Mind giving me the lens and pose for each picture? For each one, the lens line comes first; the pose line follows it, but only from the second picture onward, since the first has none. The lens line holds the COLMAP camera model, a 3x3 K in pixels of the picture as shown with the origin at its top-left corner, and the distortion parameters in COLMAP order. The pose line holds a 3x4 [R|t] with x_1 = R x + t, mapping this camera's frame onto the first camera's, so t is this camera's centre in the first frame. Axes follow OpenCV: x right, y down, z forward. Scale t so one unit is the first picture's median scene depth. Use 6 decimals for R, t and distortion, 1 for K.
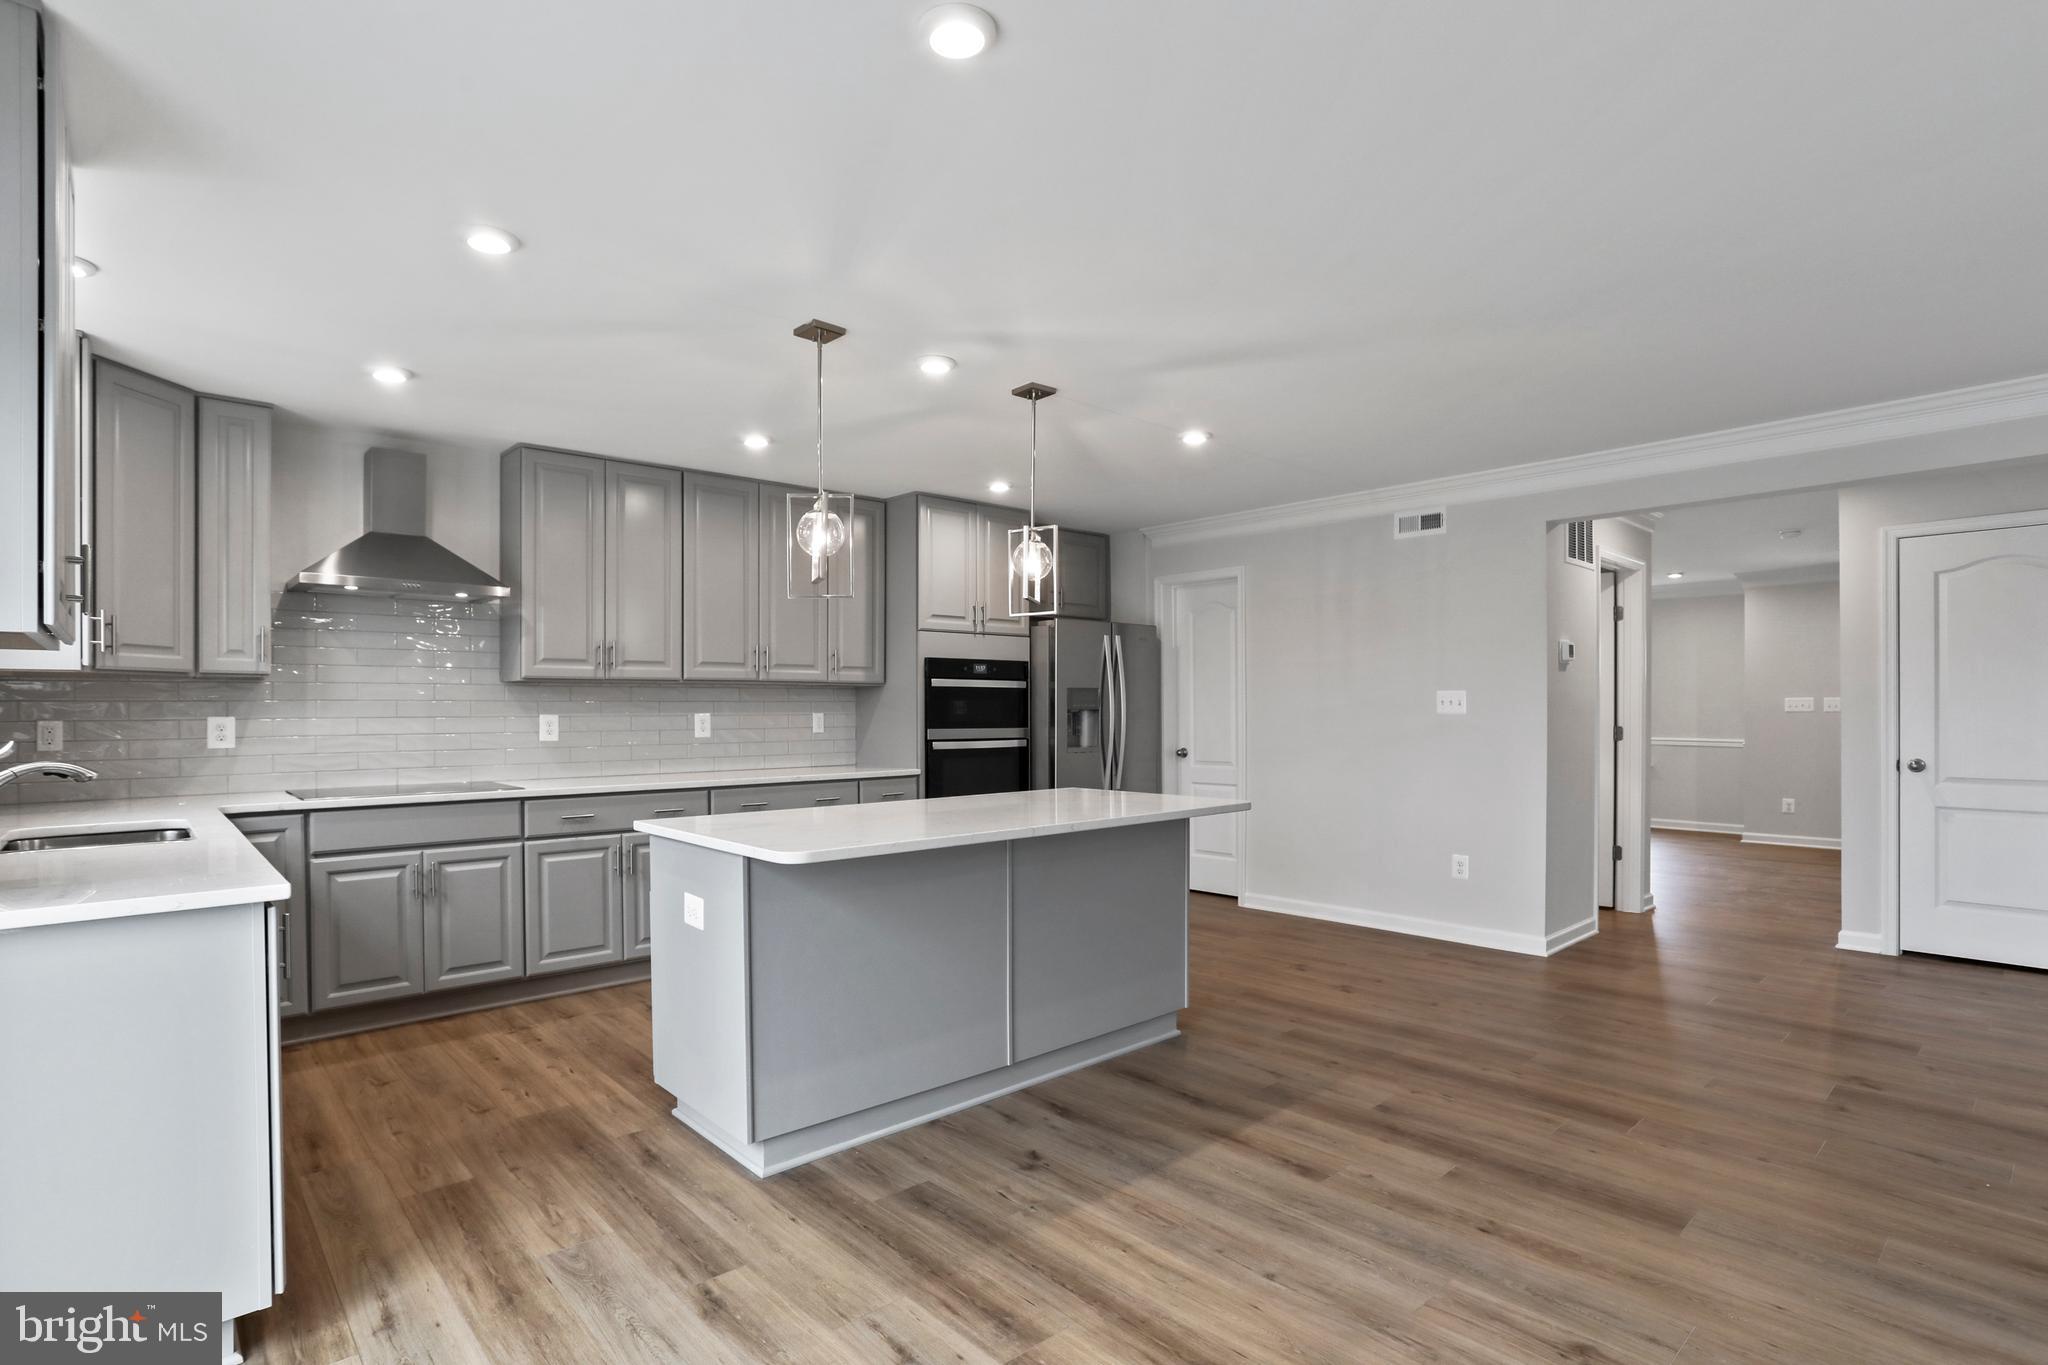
lens RADIAL K [[1020.1, 0, 1023.9], [0, 1020.1, 708.0], [0, 0, 1]] dist [-0.065354, 0.038466]
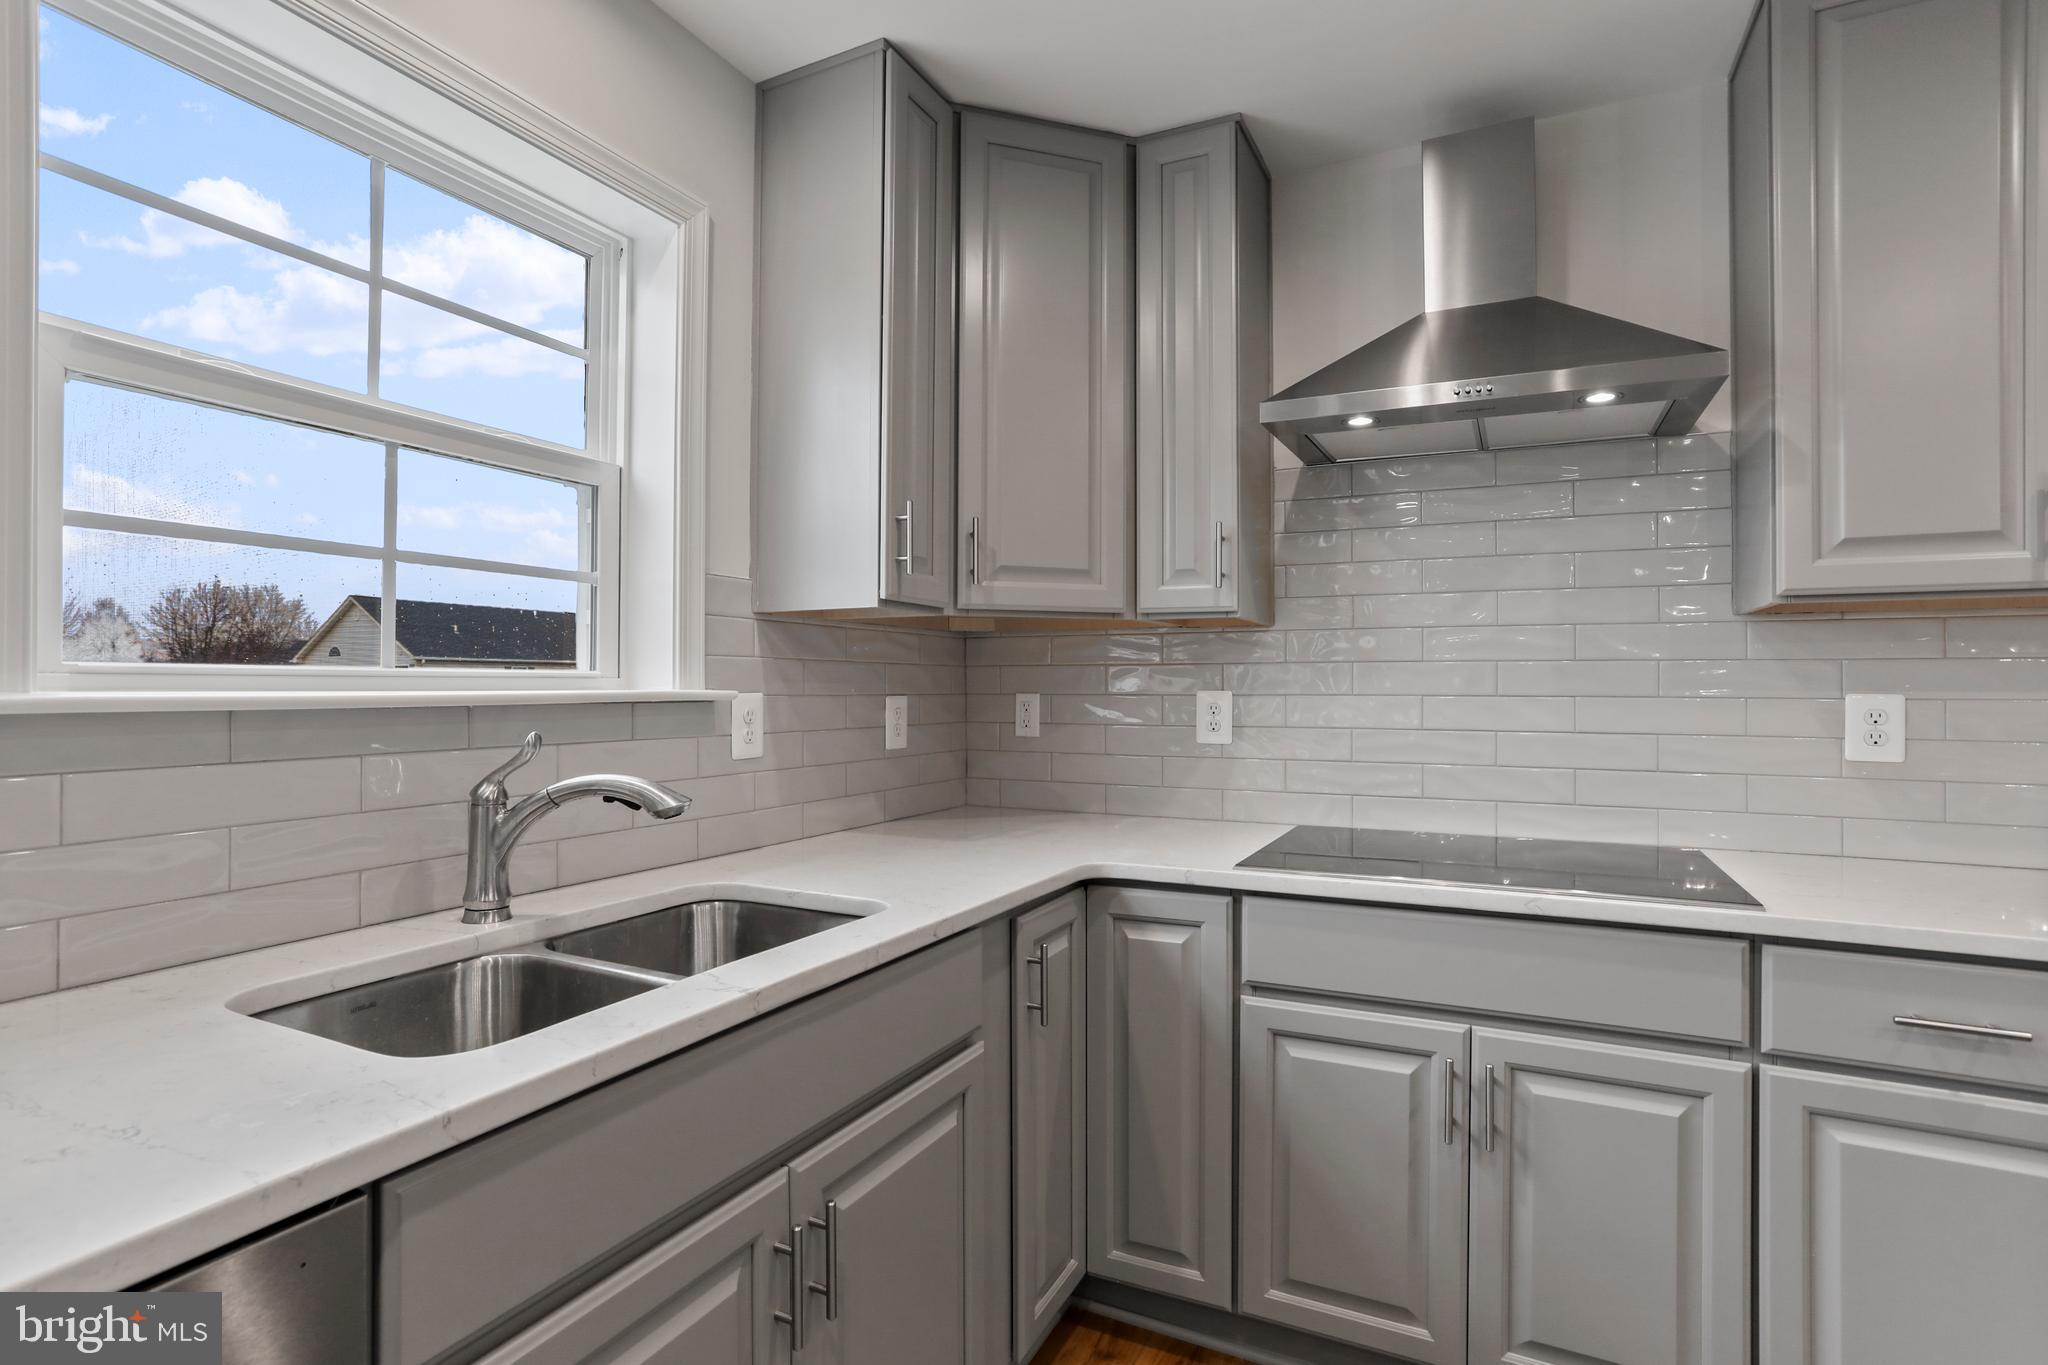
lens RADIAL K [[981.7, 0, 1024.0], [0, 981.7, 682.5], [0, 0, 1]] dist [-0.072666, 0.032067]
pose [[0.353259, 0.000691, -0.935525, -0.265813], [-0.004598, 0.999989, -0.000998, 0.004344], [0.935514, 0.004654, 0.353258, 0.608975]]
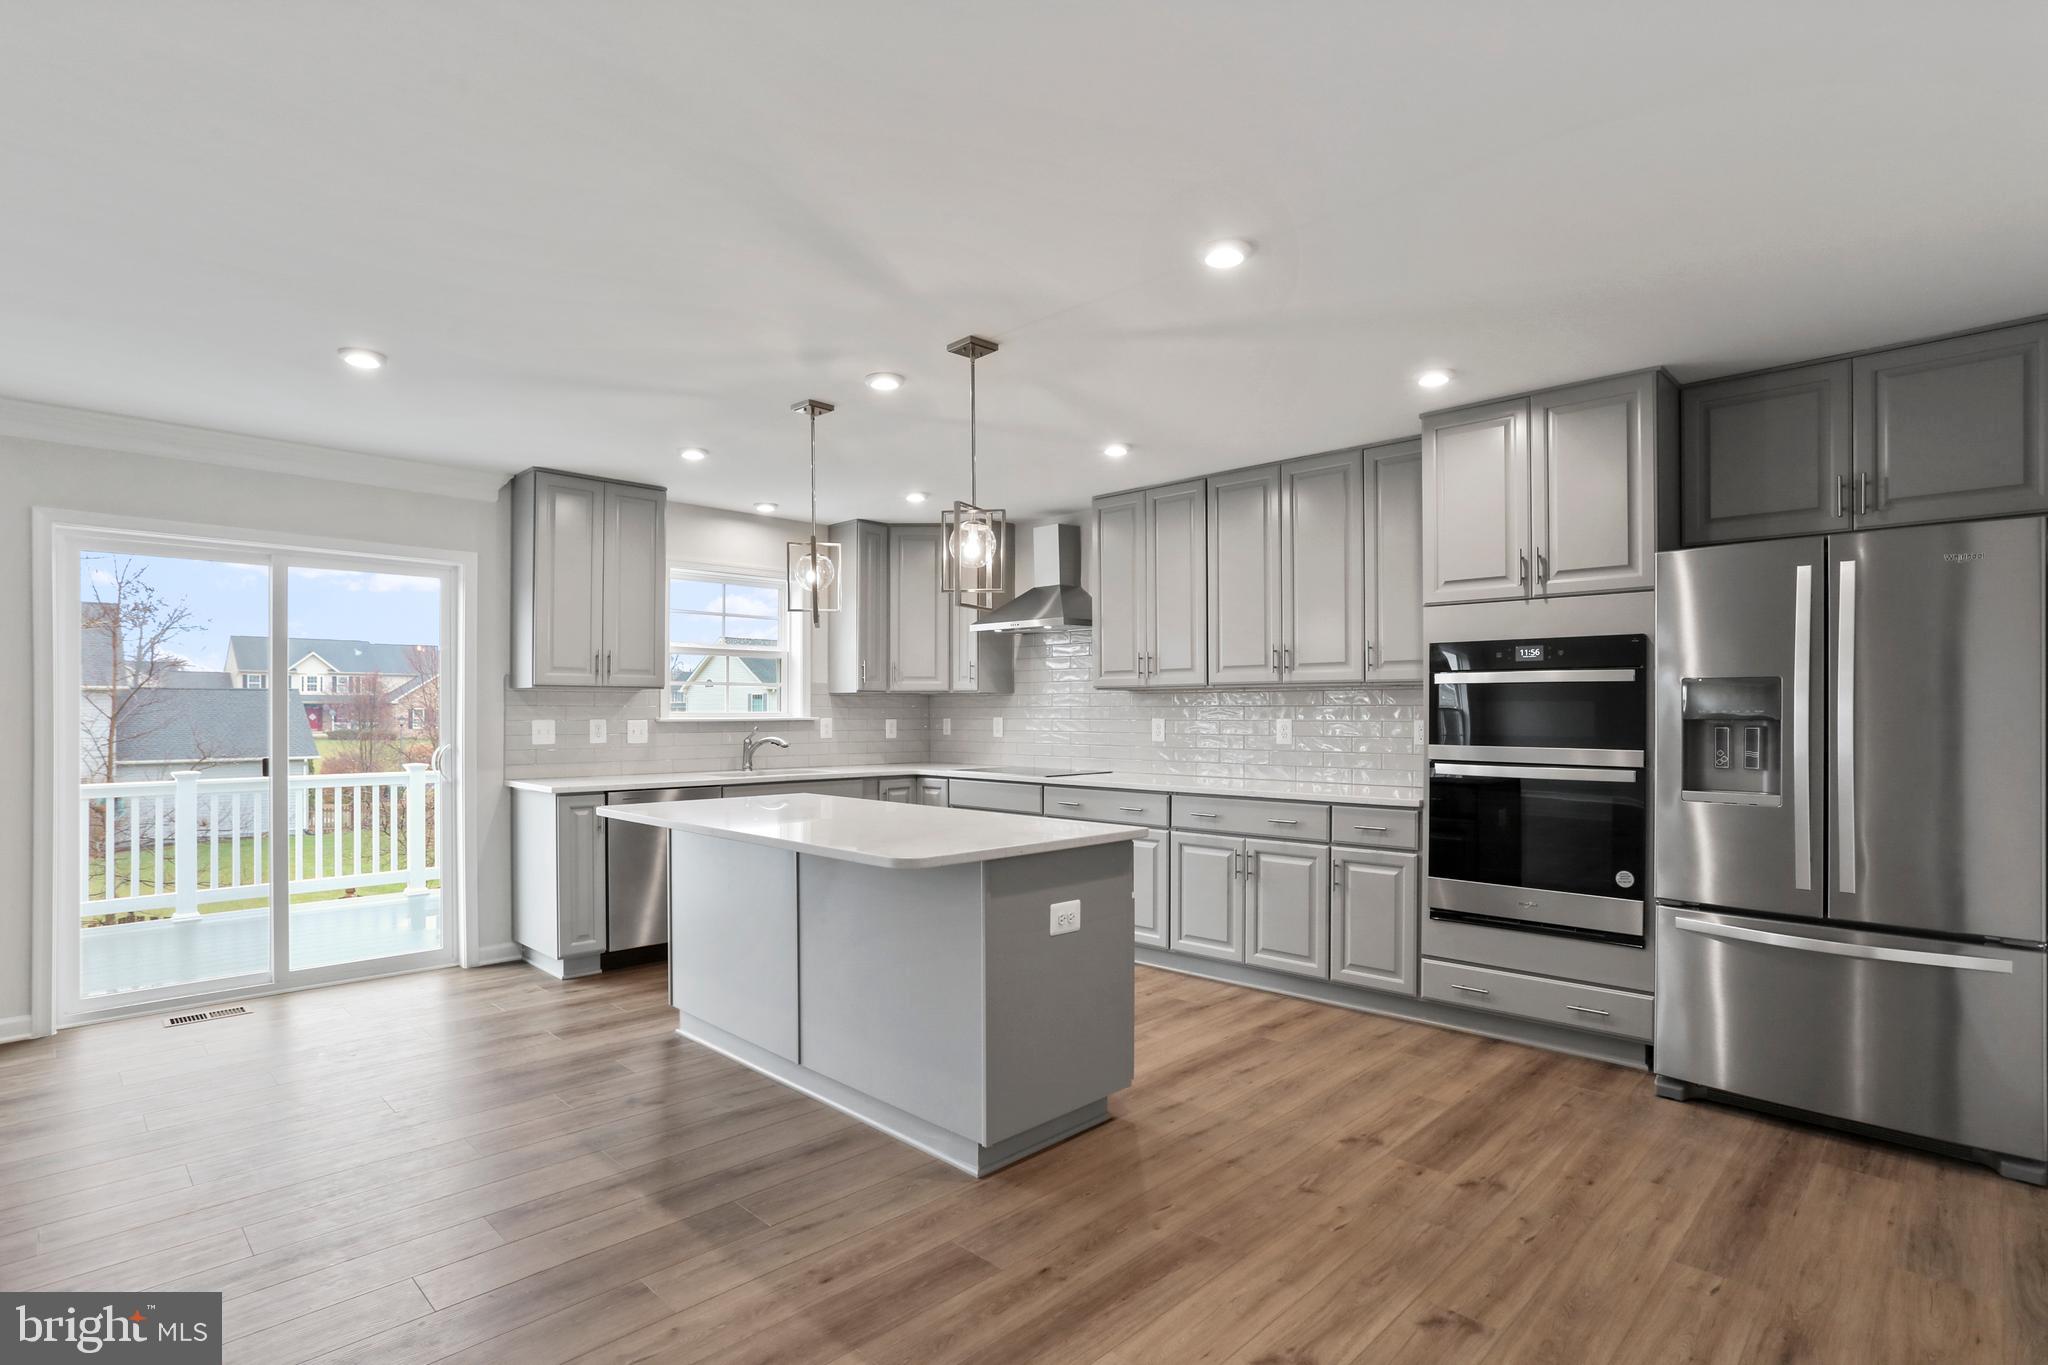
lens RADIAL K [[1020.1, 0, 1023.9], [0, 1020.1, 708.0], [0, 0, 1]] dist [-0.065354, 0.038466]
pose [[0.046396, 0.000661, -0.998923, 0.739953], [-0.000387, 1.000000, 0.000644, -0.006309], [0.998923, 0.000357, 0.046396, 0.857560]]
